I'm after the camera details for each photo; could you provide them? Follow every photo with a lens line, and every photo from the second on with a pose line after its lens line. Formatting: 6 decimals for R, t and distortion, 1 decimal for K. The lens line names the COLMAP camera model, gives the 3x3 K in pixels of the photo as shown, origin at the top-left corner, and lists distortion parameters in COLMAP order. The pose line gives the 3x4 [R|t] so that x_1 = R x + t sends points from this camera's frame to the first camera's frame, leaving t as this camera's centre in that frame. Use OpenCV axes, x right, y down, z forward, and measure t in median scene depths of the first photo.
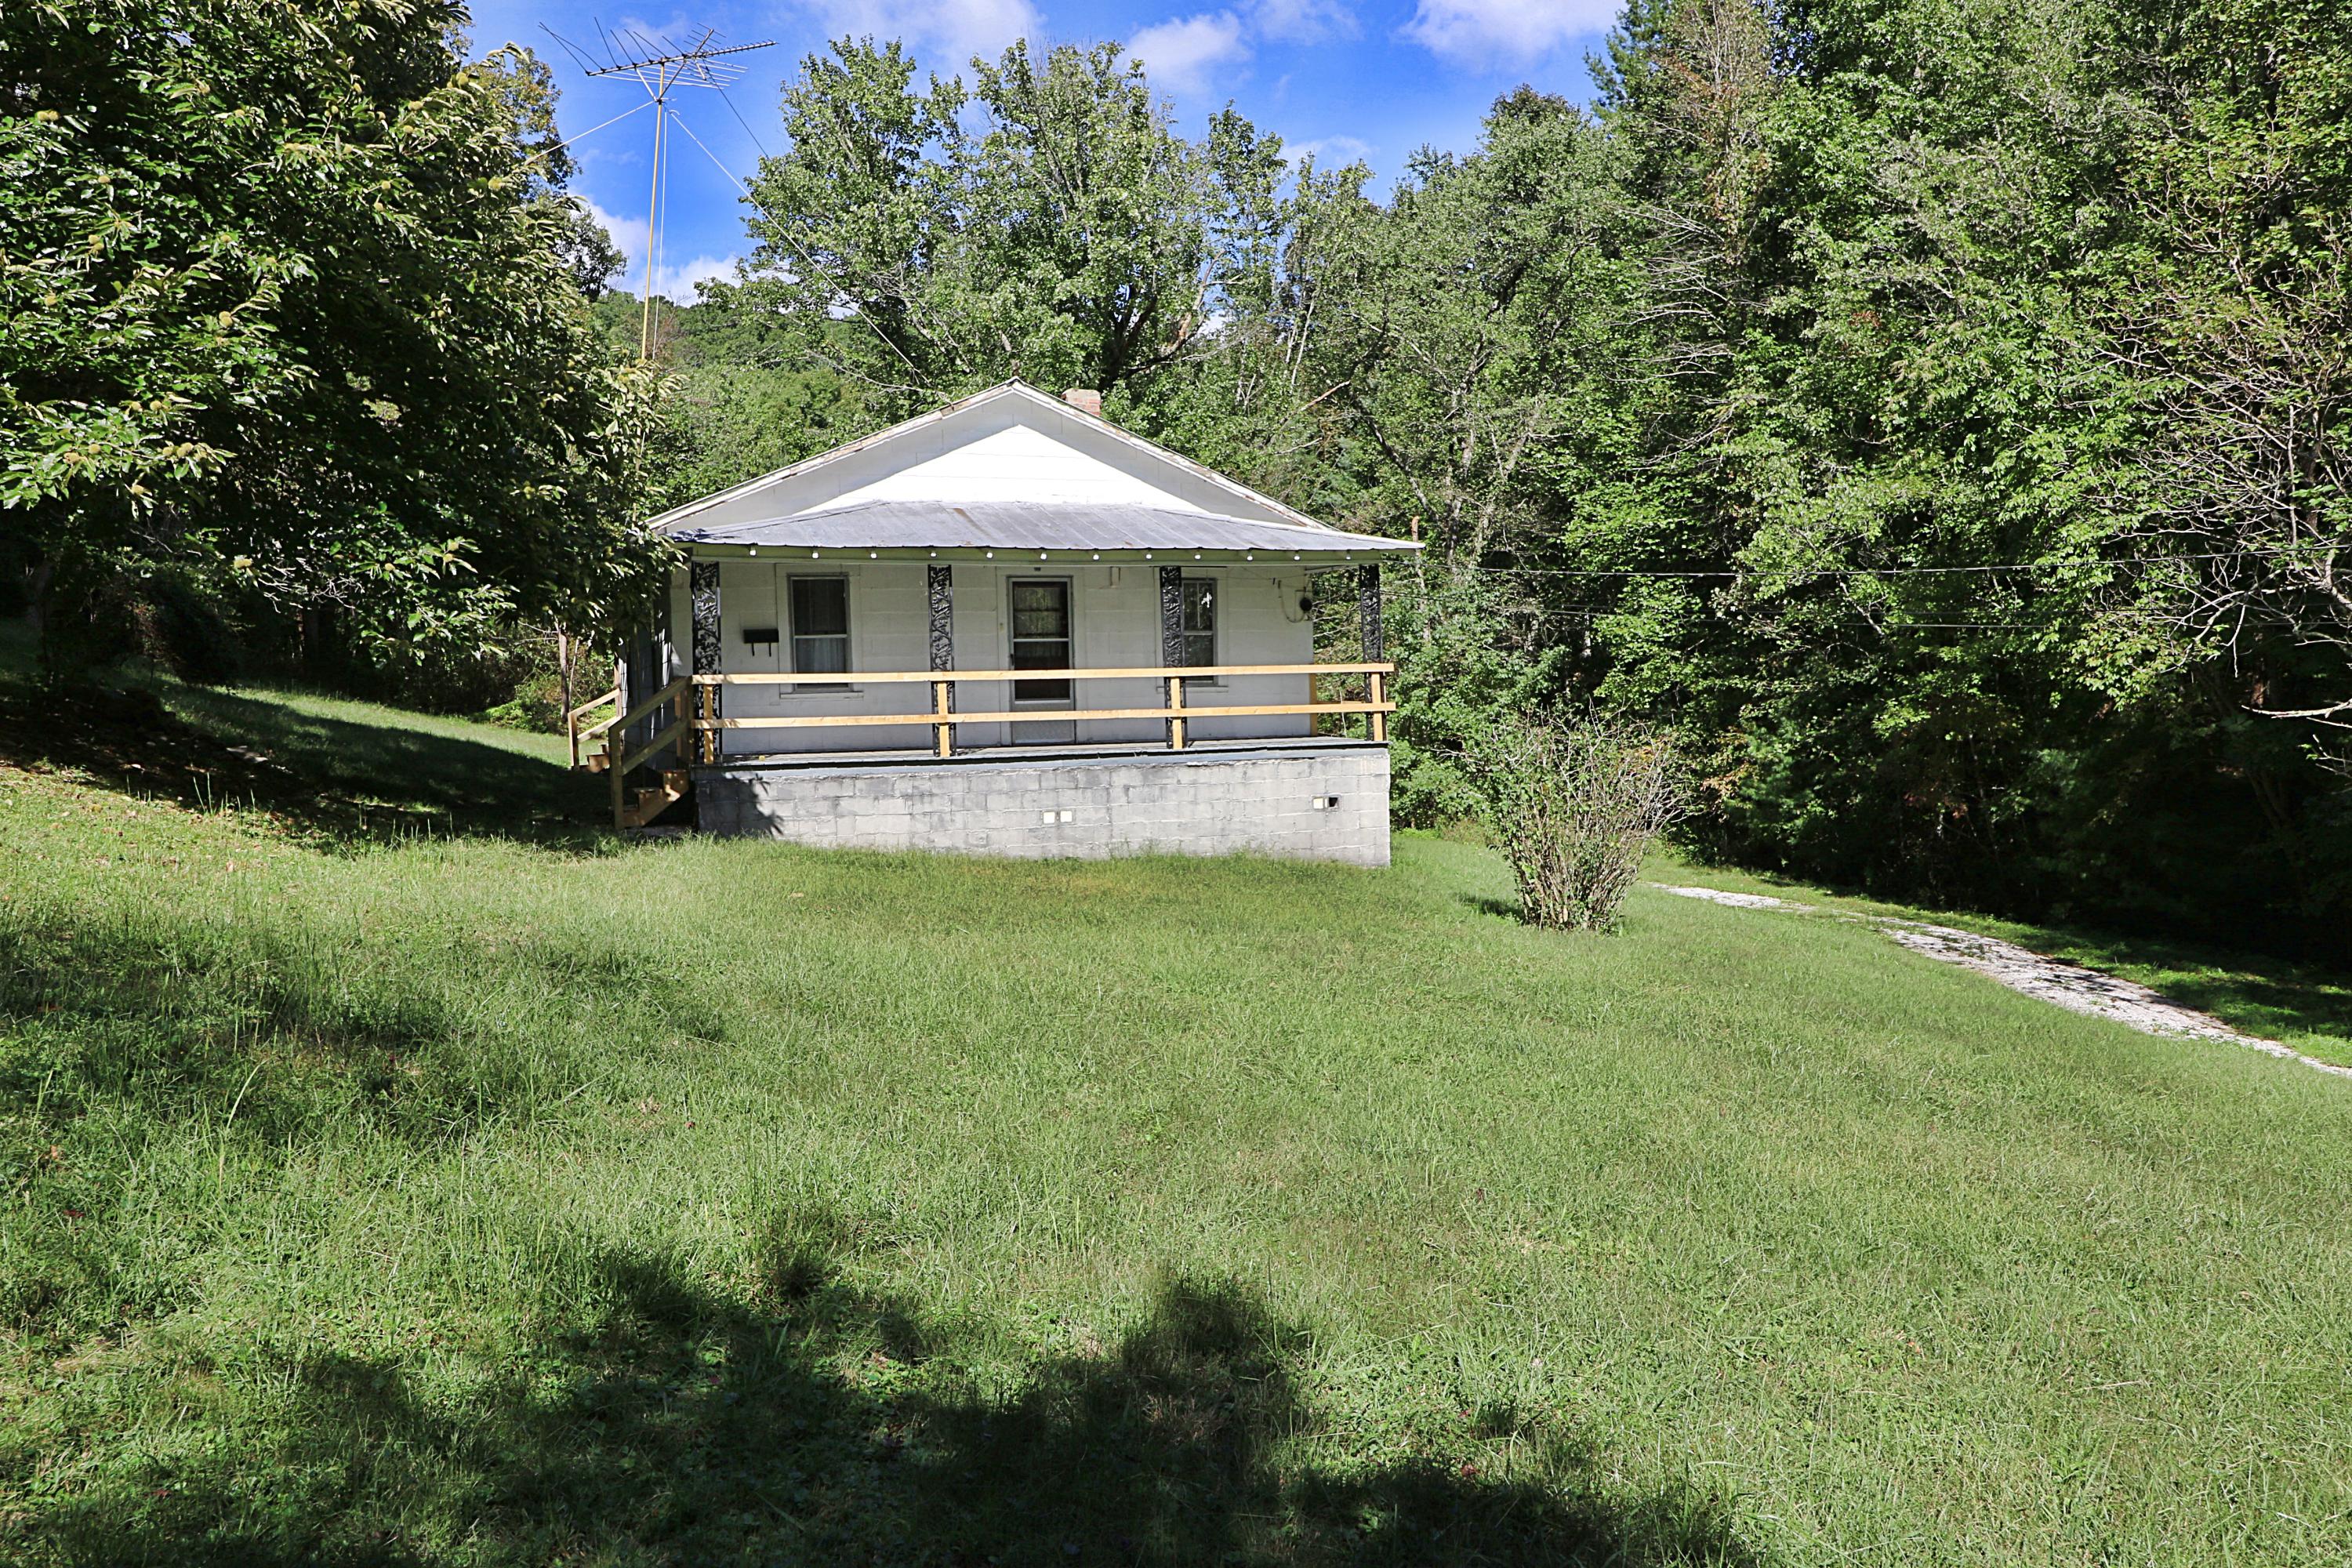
lens RADIAL K [[1961.8, 0, 1174.1], [0, 1961.8, 780.3], [0, 0, 1]] dist [0.030831, -0.017478]
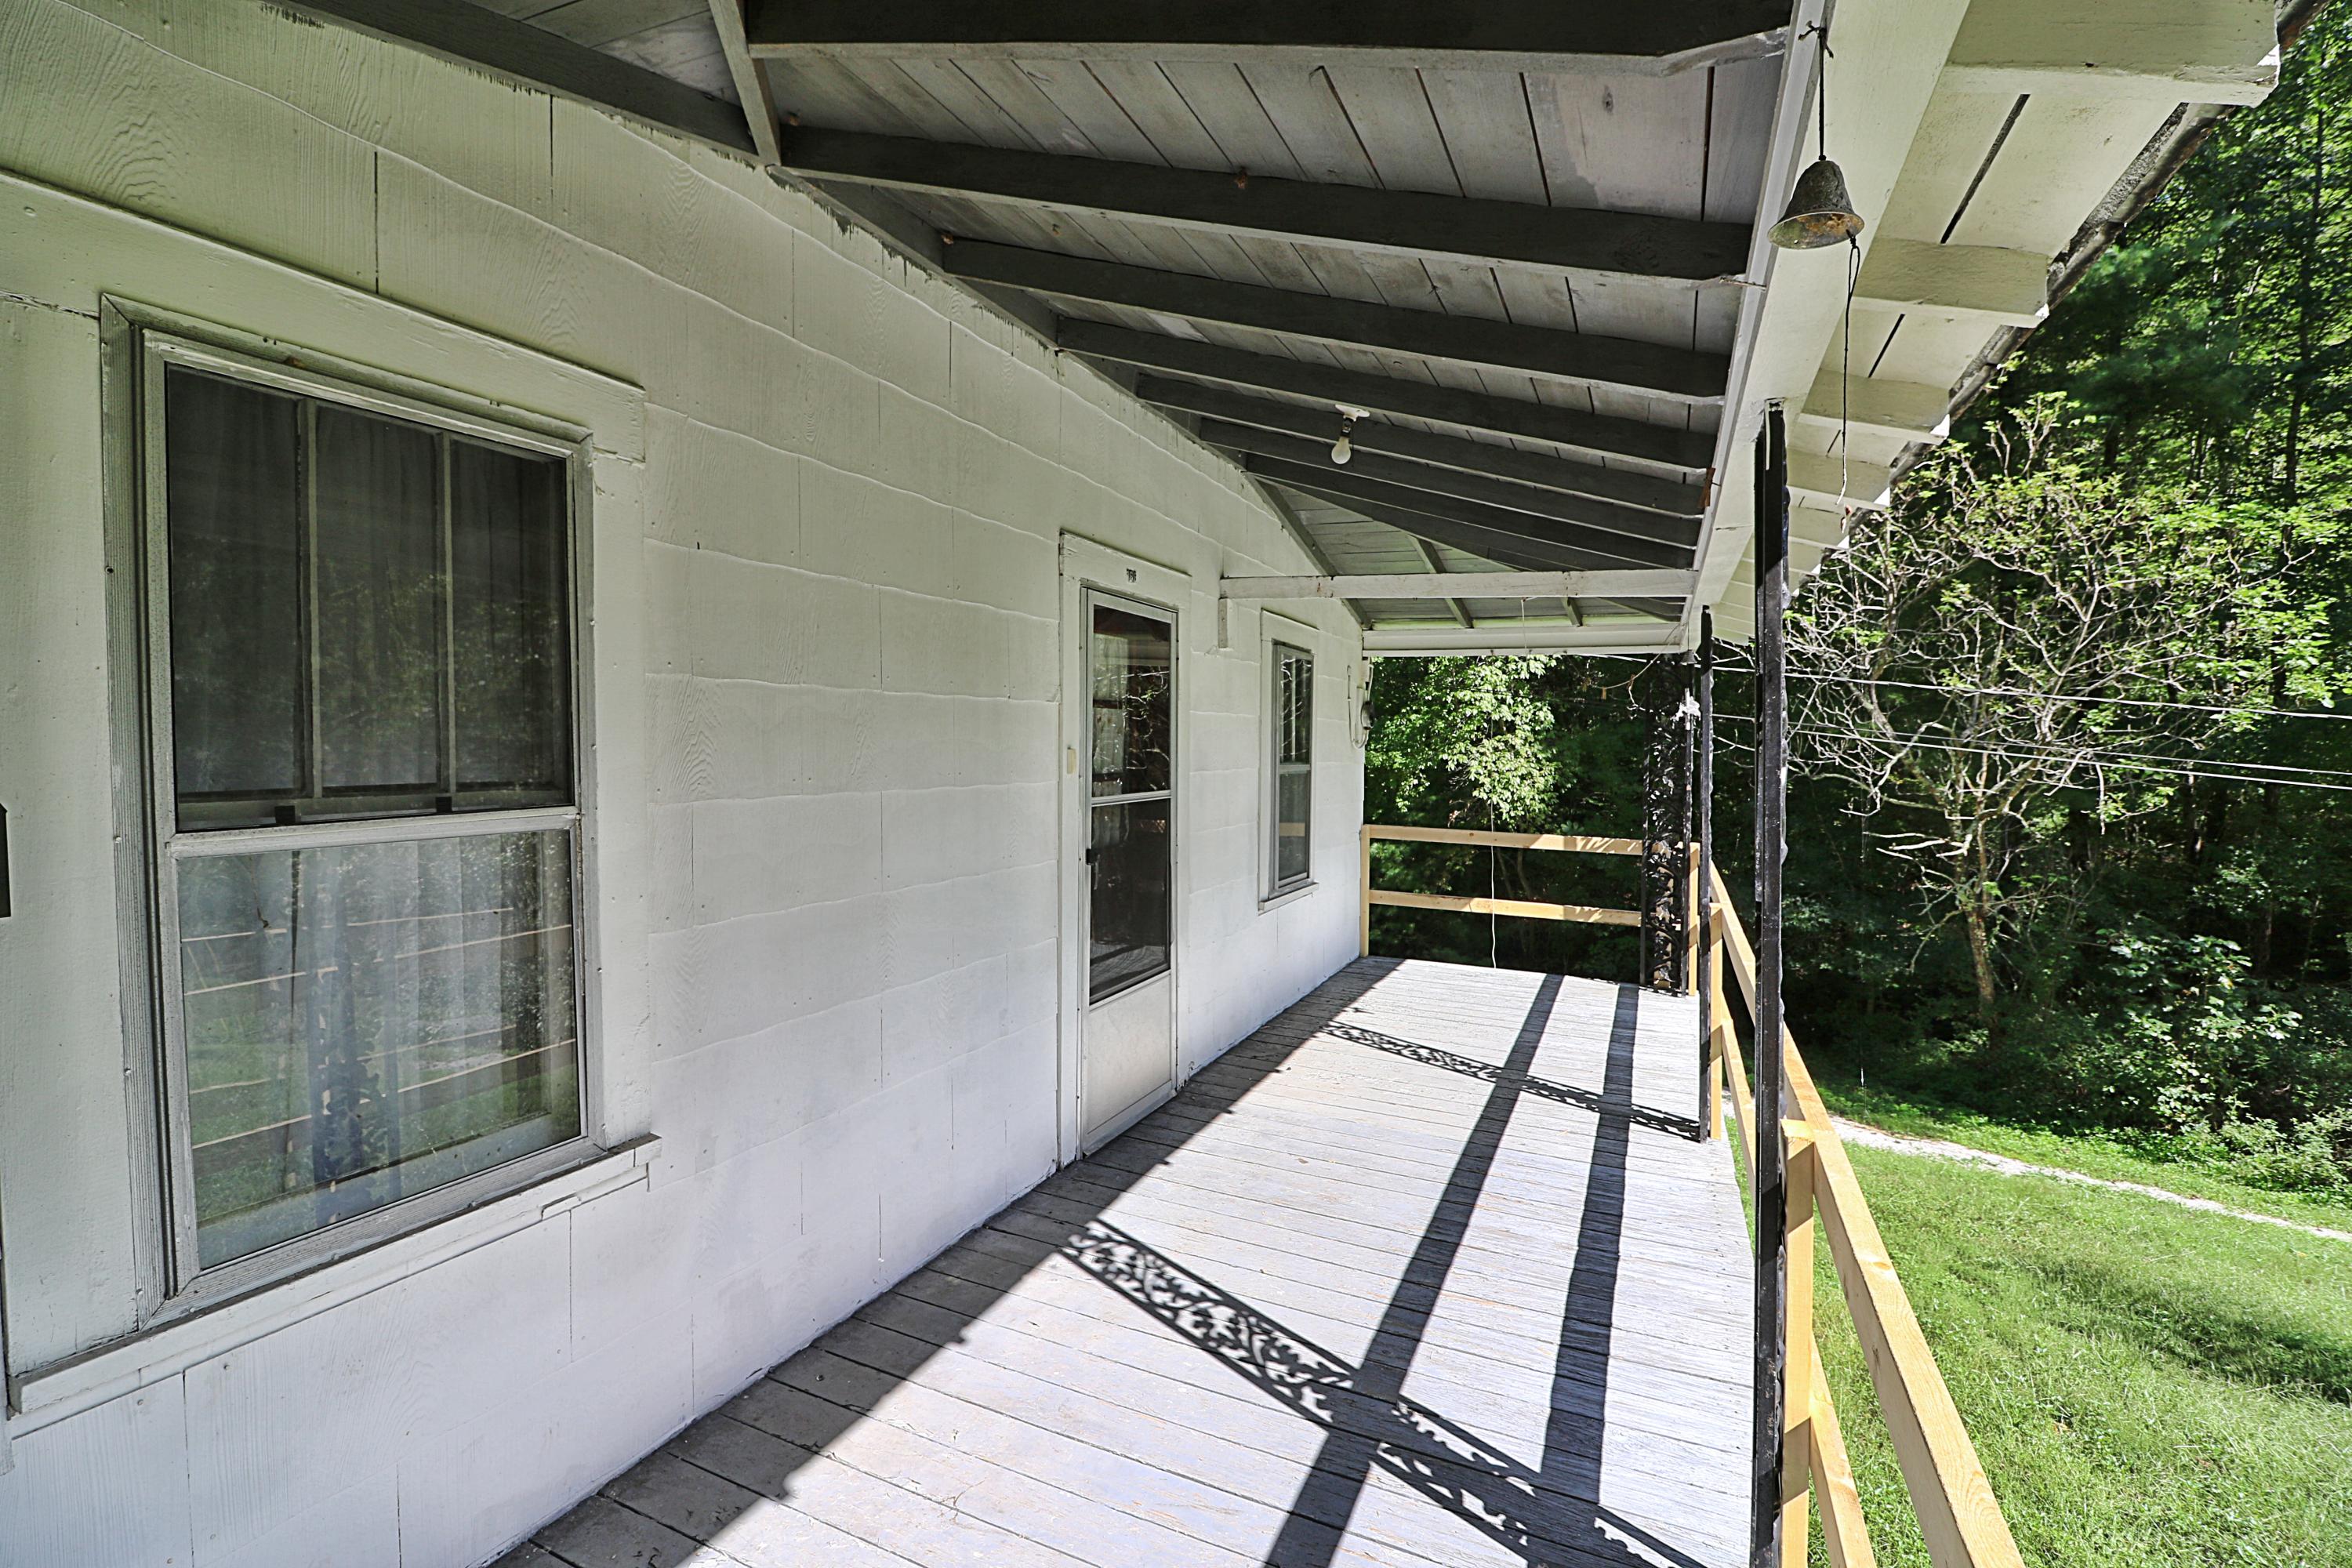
lens RADIAL K [[1083.1, 0, 1171.8], [0, 1083.1, 774.5], [0, 0, 1]] dist [0.001765, -0.012299]
pose [[0.710028, 0.008782, 0.704118, -0.099433], [0.004069, 0.999854, -0.016574, -0.035586], [-0.704161, 0.014633, 0.709889, 0.445388]]
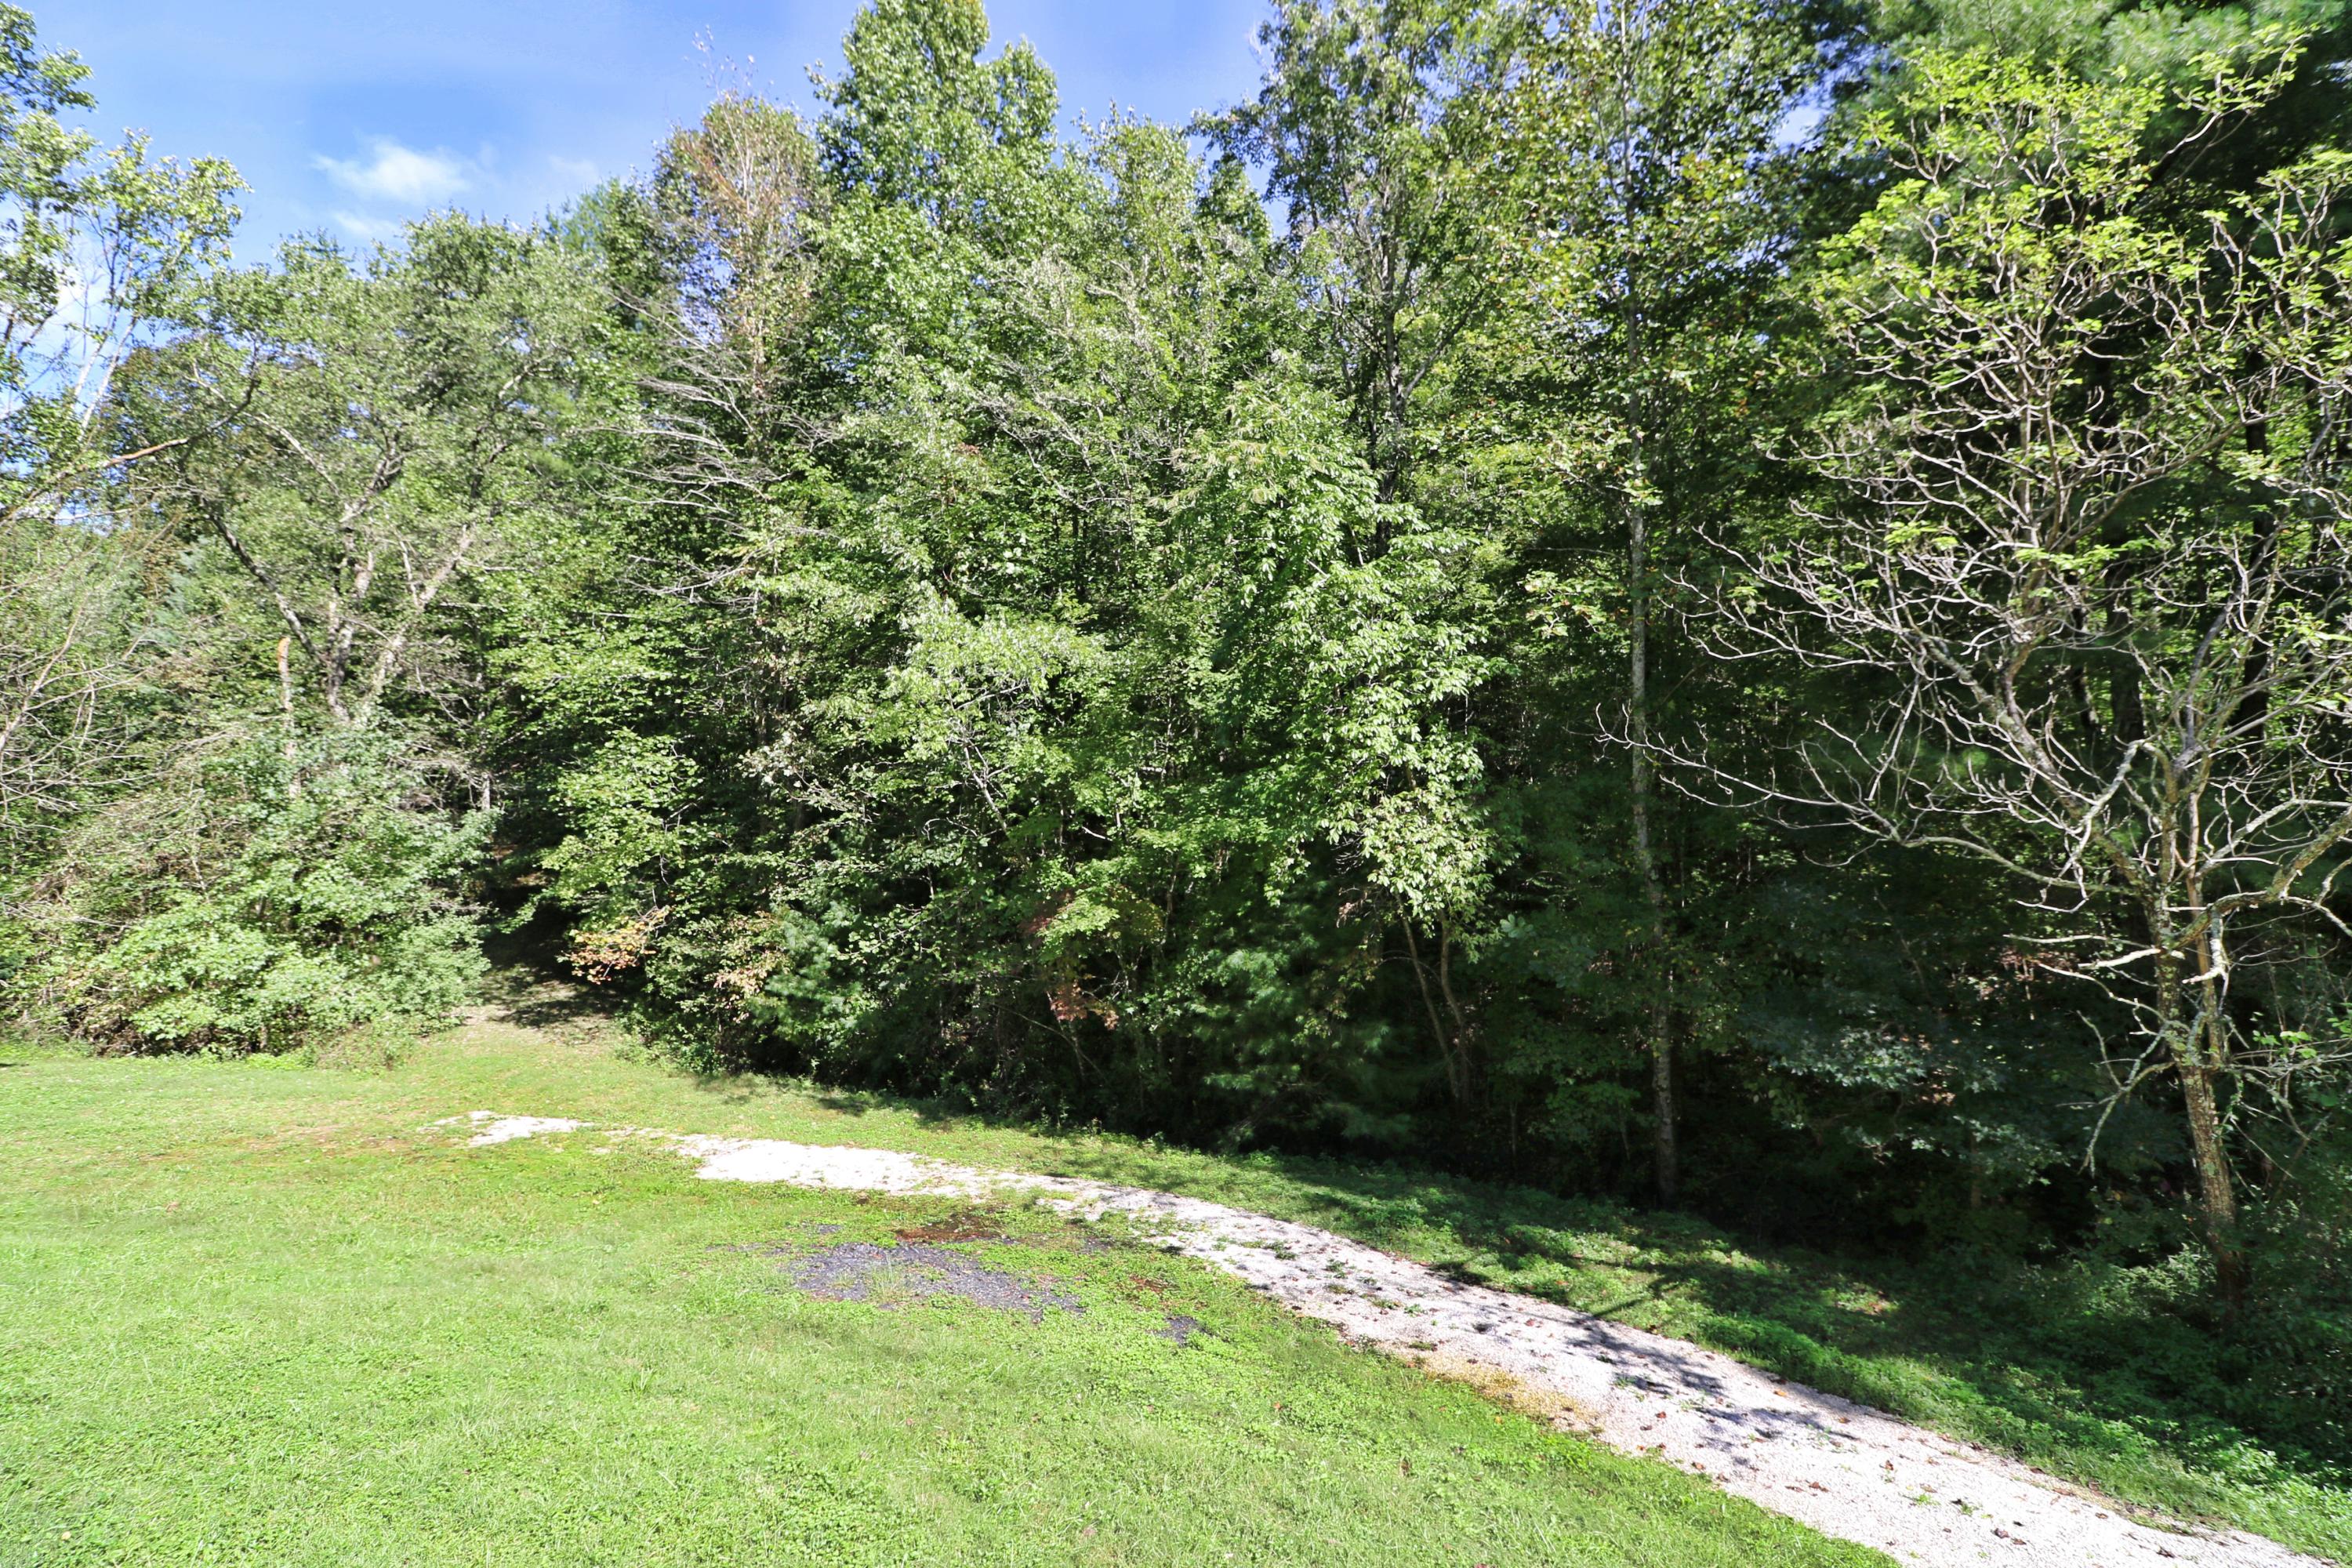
lens RADIAL K [[1083.1, 0, 1178.3], [0, 1083.1, 772.1], [0, 0, 1]] dist [0.001765, -0.012299]
pose [[0.663974, 0.052586, 0.745904, 0.047245], [0.023713, 0.995542, -0.091293, -0.037706], [-0.747380, 0.078304, 0.659767, 0.516545]]
